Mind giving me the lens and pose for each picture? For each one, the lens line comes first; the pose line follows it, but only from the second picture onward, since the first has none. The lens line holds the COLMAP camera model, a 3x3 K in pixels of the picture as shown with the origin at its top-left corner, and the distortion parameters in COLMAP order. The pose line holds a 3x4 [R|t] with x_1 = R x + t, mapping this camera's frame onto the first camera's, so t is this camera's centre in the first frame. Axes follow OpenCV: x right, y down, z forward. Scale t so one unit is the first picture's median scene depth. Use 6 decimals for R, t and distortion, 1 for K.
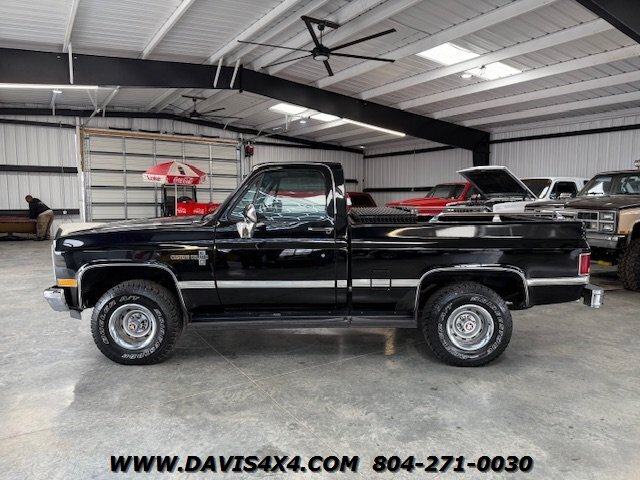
lens RADIAL K [[457.3, 0, 320.0], [0, 457.3, 240.0], [0, 0, 1]] dist [-0.005923, -0.007029]
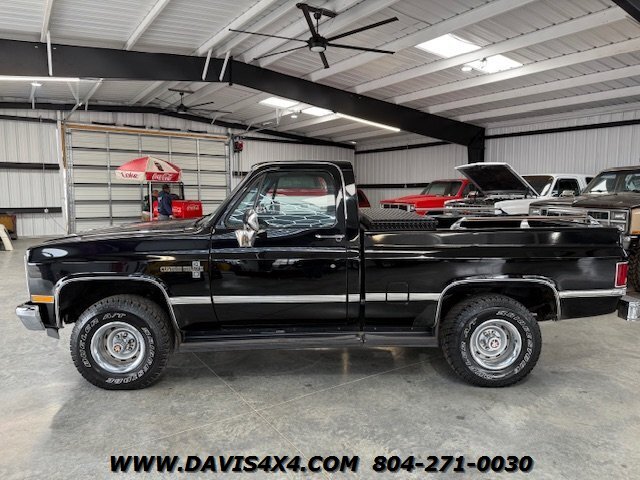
lens RADIAL K [[457.3, 0, 320.0], [0, 457.3, 240.0], [0, 0, 1]] dist [-0.005923, -0.007029]
pose [[0.999633, -0.005385, 0.026566, -0.016342], [0.005103, 0.999930, 0.010675, -0.010619], [-0.026622, -0.010536, 0.999590, 0.042877]]
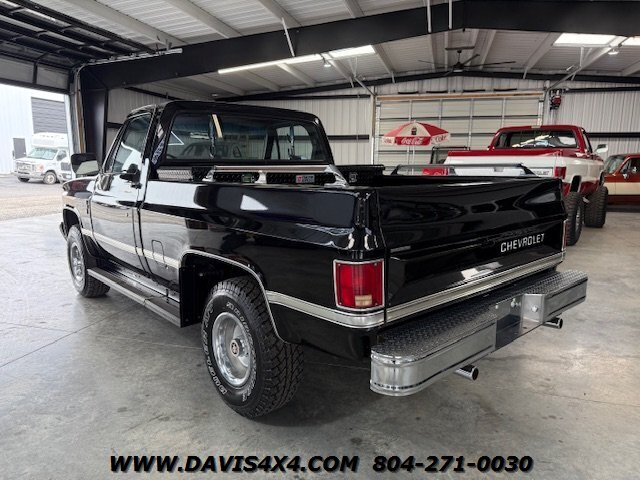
lens RADIAL K [[464.1, 0, 300.1], [0, 464.1, 226.6], [0, 0, 1]] dist [0.004303, -0.007071]
pose [[0.662360, 0.097052, -0.742873, 0.338385], [-0.067112, 0.995274, 0.070188, -0.011491], [0.746173, 0.003366, 0.665743, 0.254531]]
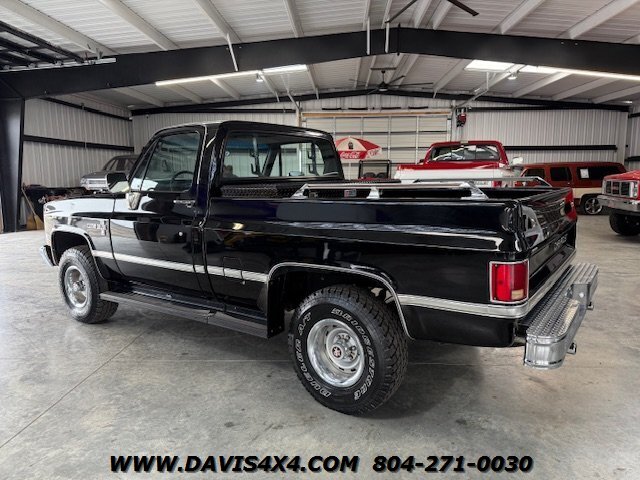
lens RADIAL K [[460.3, 0, 310.3], [0, 460.3, 226.9], [0, 0, 1]] dist [0.071863, -0.113205]
pose [[0.815548, 0.050160, -0.576511, 0.272296], [-0.037791, 0.998726, 0.033436, -0.007049], [0.577454, -0.005482, 0.816405, 0.165342]]
